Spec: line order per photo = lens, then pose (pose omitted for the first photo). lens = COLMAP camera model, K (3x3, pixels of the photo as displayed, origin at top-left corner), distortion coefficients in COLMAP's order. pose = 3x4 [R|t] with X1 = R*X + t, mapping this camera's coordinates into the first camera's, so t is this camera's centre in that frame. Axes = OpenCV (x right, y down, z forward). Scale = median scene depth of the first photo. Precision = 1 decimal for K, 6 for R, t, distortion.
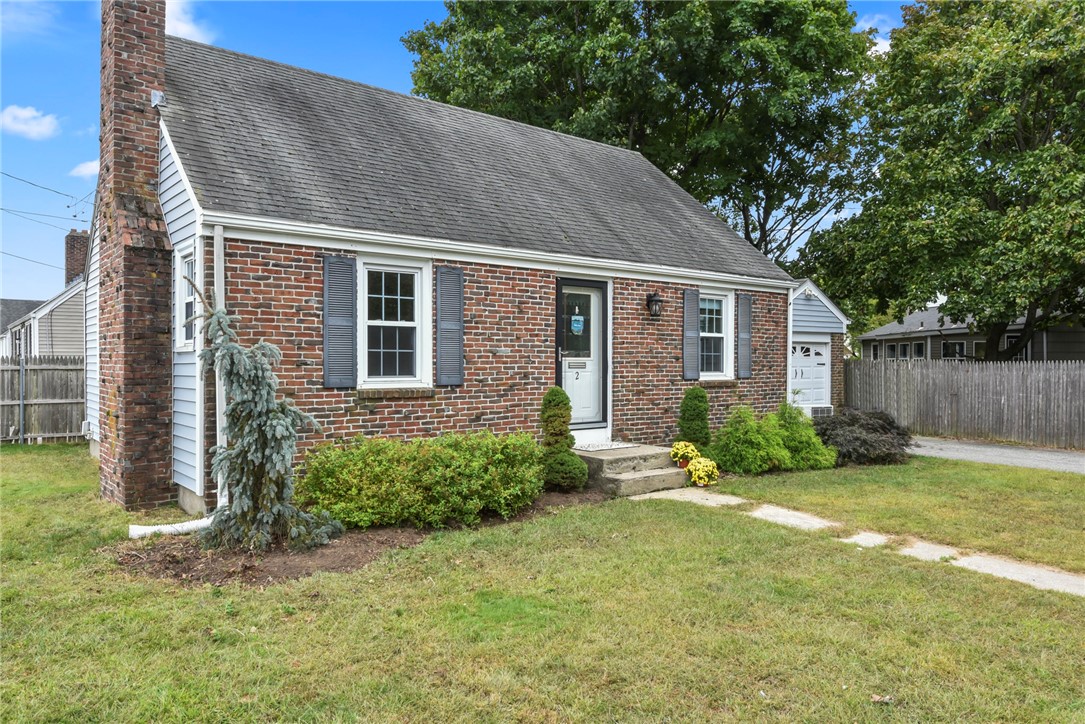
lens RADIAL K [[752.0, 0, 543.7], [0, 752.0, 362.4], [0, 0, 1]] dist [-0.006823, -0.001737]
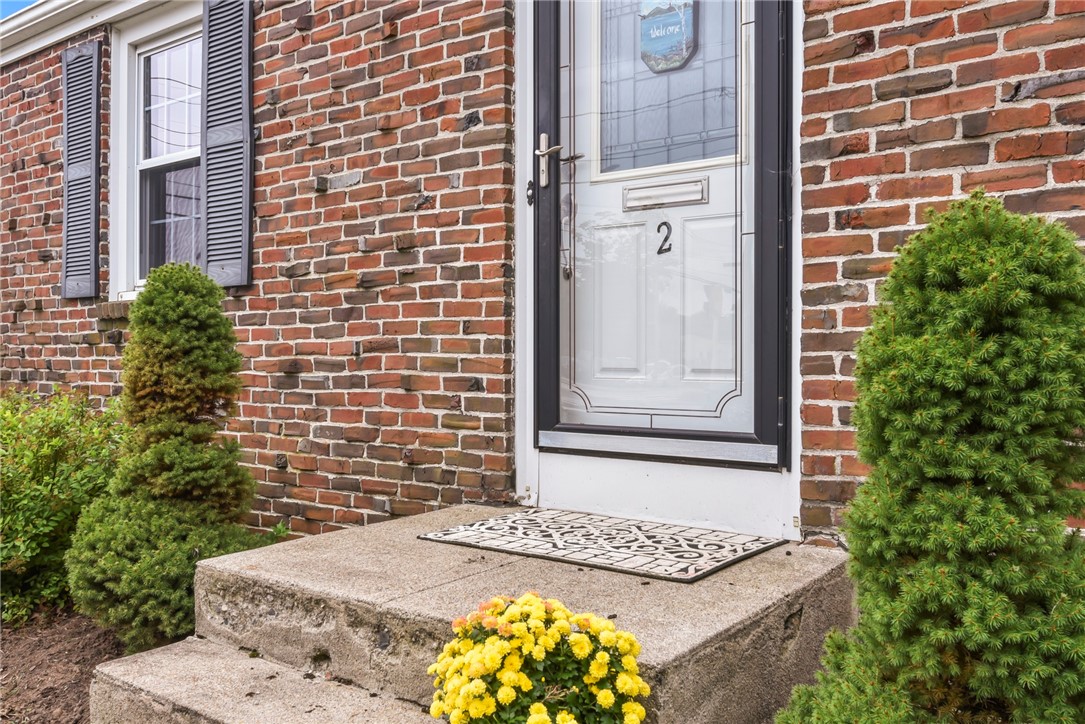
lens RADIAL K [[923.8, 0, 539.3], [0, 923.8, 360.2], [0, 0, 1]] dist [-0.004361, -0.004469]
pose [[0.234382, 0.003031, -0.972140, 0.358189], [-0.003146, 0.999992, 0.002359, 0.062427], [0.972140, 0.002505, 0.234389, 0.979629]]
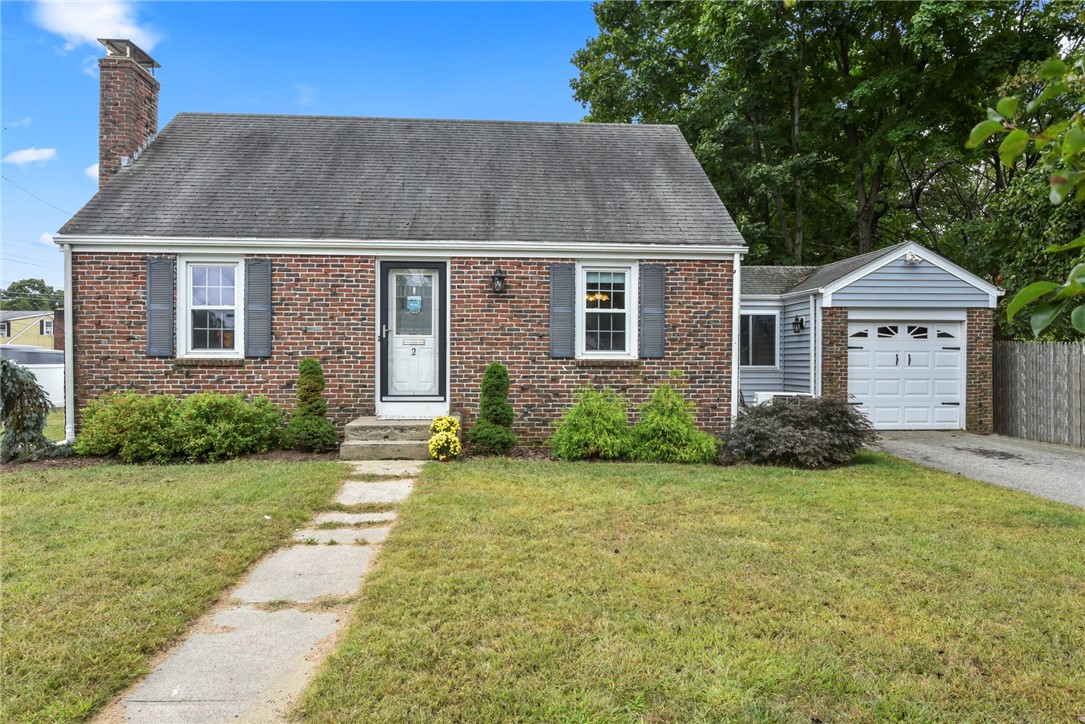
lens RADIAL K [[683.4, 0, 540.4], [0, 683.4, 366.9], [0, 0, 1]] dist [-0.007019, -0.003755]
pose [[0.816773, 0.005970, -0.576928, 0.829938], [-0.003290, 0.999978, 0.005690, 0.036392], [0.576949, -0.002749, 0.816775, 0.338351]]
